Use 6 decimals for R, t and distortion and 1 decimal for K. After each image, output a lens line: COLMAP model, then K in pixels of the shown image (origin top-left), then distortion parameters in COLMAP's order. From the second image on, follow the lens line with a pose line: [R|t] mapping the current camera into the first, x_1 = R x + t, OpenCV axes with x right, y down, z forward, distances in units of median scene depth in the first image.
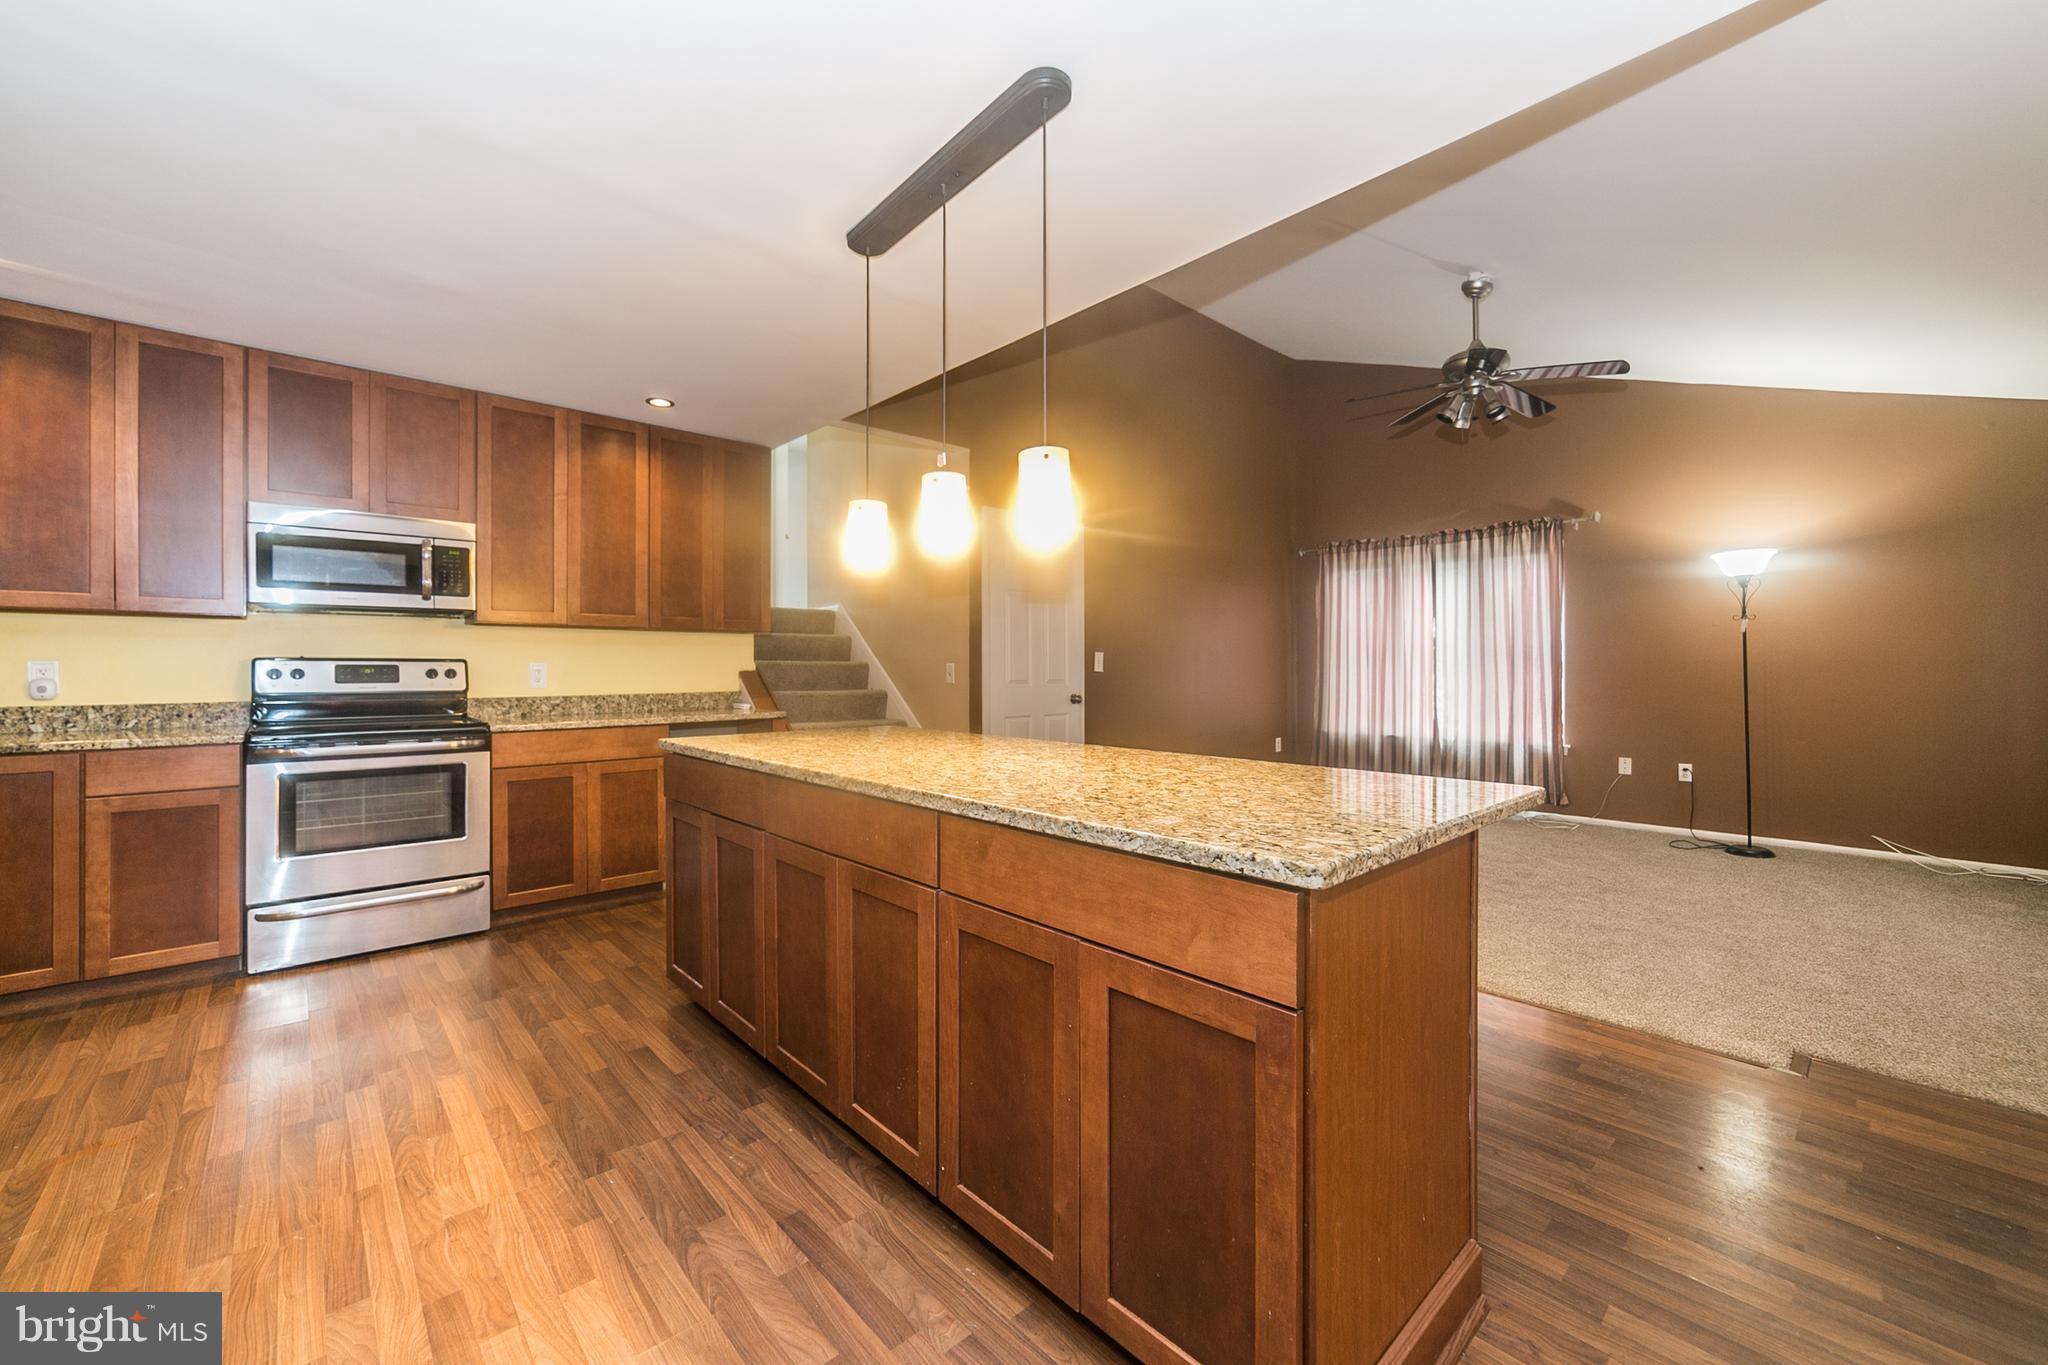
lens RADIAL K [[805.4, 0, 1016.4], [0, 805.4, 668.9], [0, 0, 1]] dist [-0.019859, 0.007743]
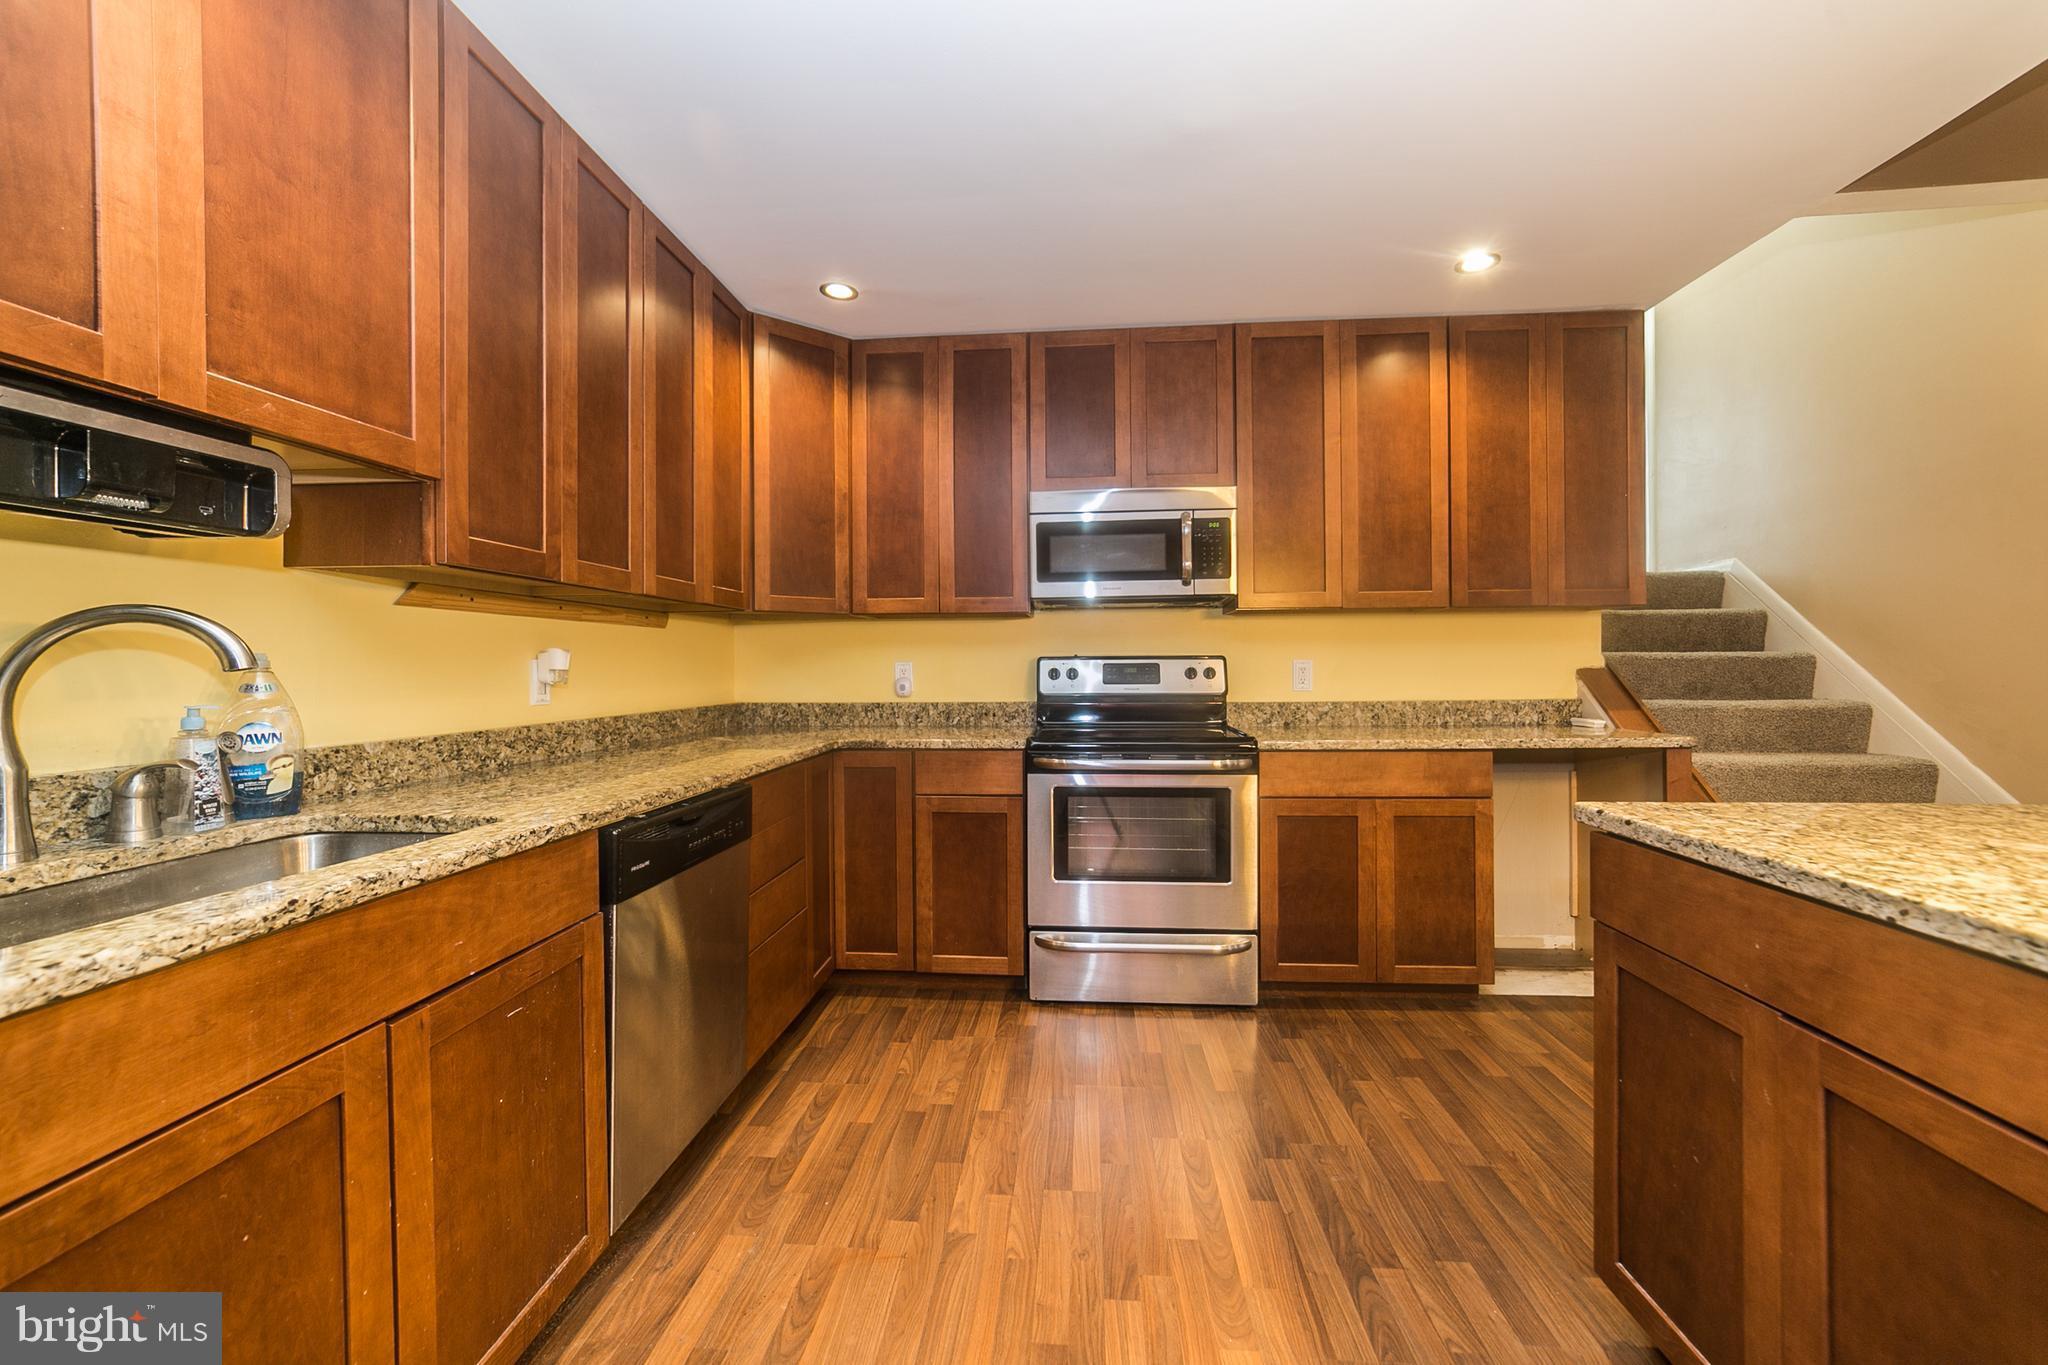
lens RADIAL K [[805.4, 0, 1015.0], [0, 805.4, 667.5], [0, 0, 1]] dist [-0.019859, 0.007743]
pose [[0.676649, -0.004144, -0.736294, -0.221825], [0.006187, 0.999981, 0.000058, -0.001528], [0.736280, -0.004594, 0.676661, 0.274328]]
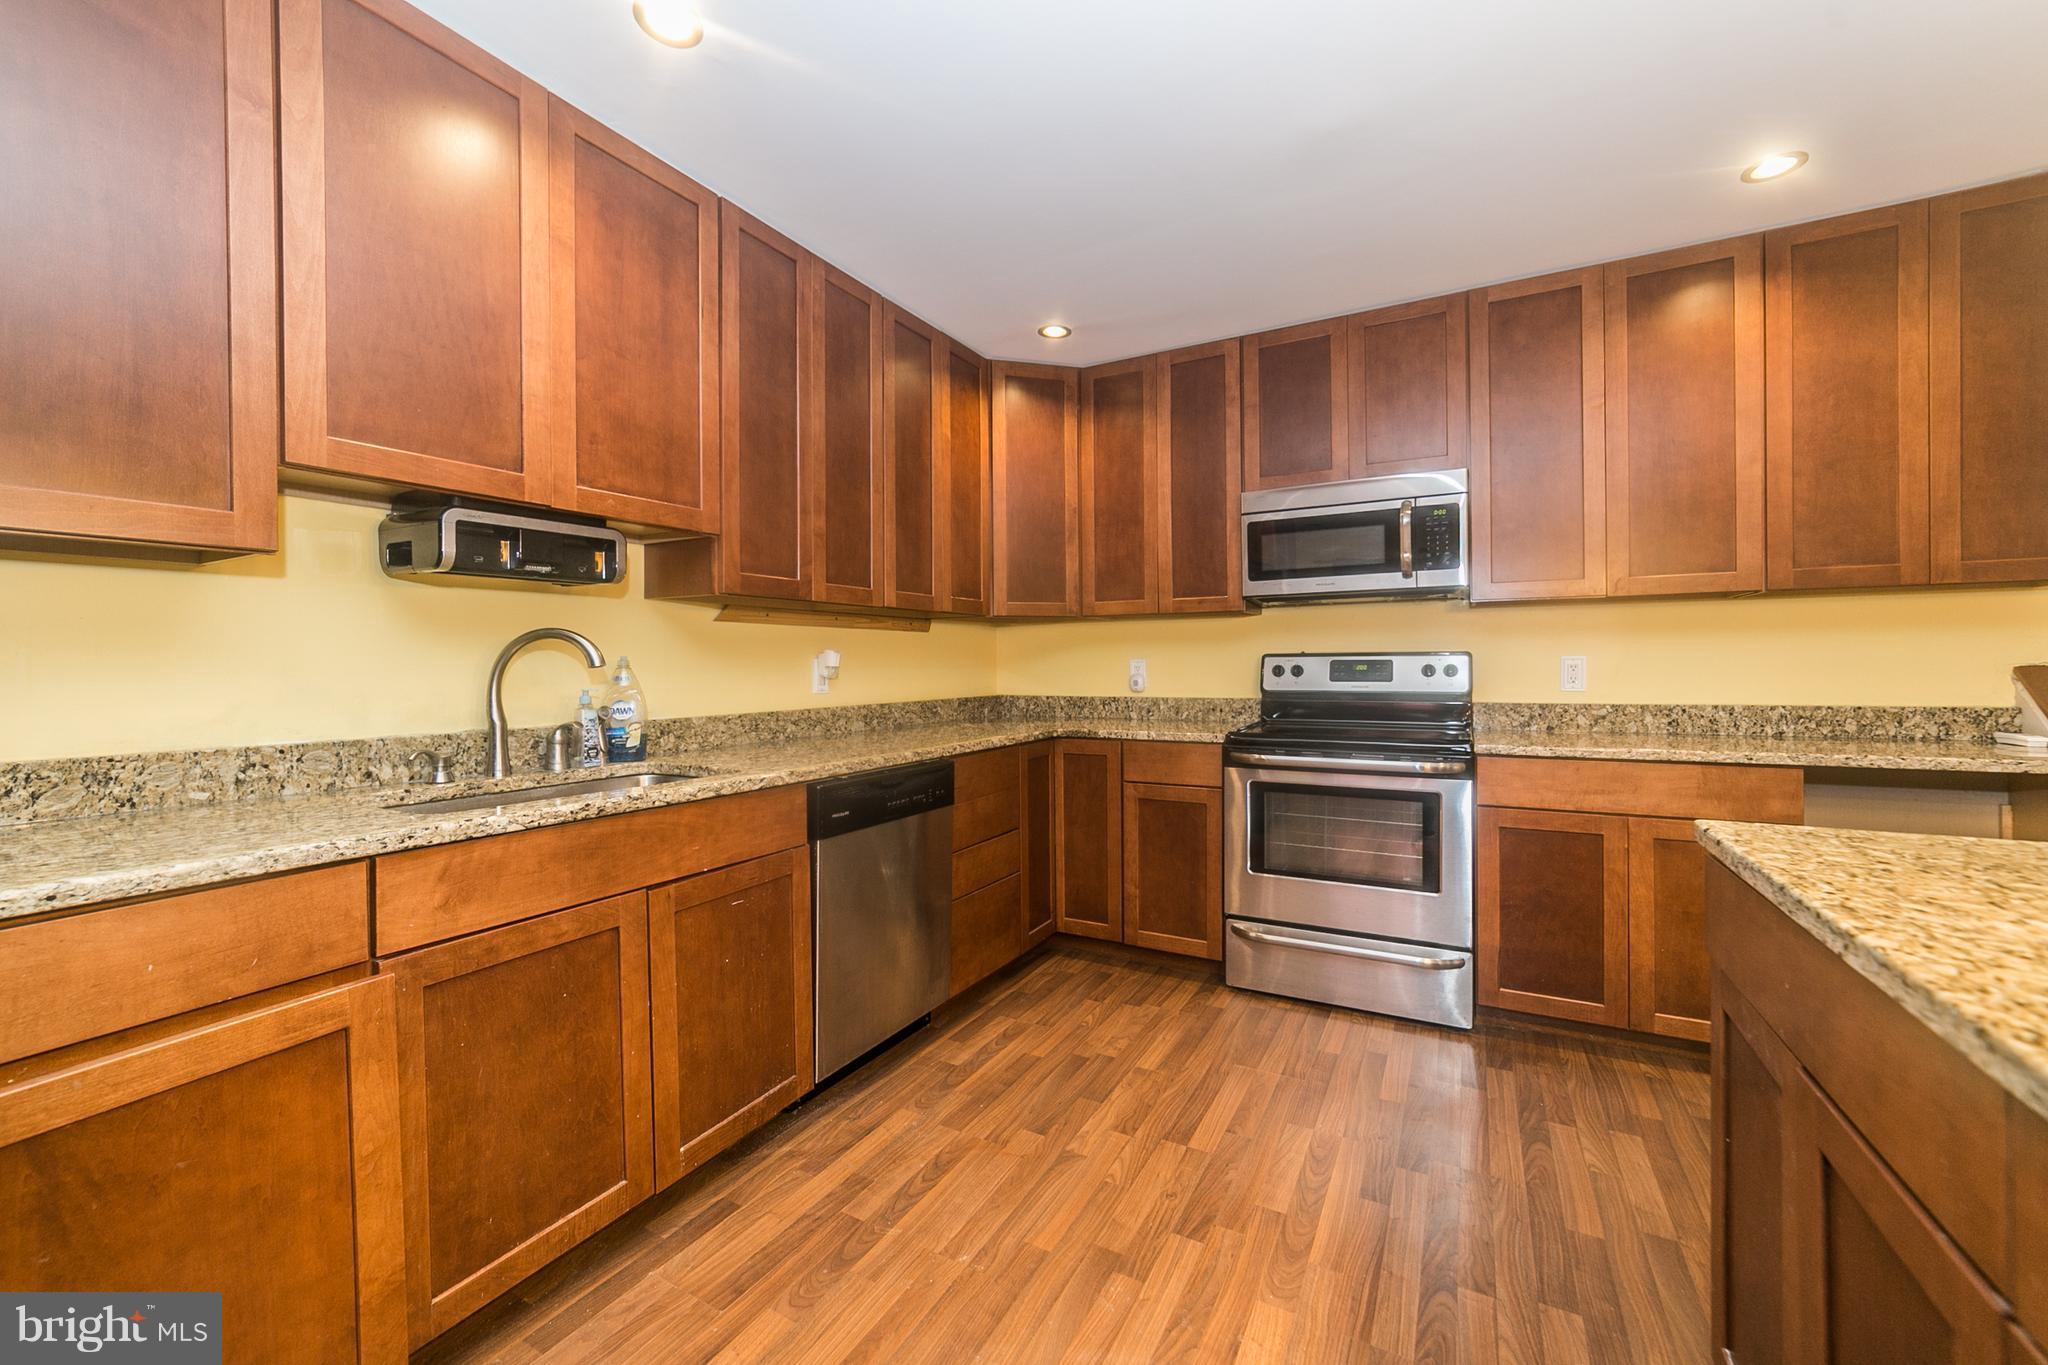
lens RADIAL K [[805.4, 0, 1015.9], [0, 805.4, 667.6], [0, 0, 1]] dist [-0.019859, 0.007743]
pose [[0.312251, 0.000281, -0.950000, -0.097842], [0.006141, 0.999978, 0.002315, -0.001637], [0.949980, -0.006557, 0.312242, 0.352062]]
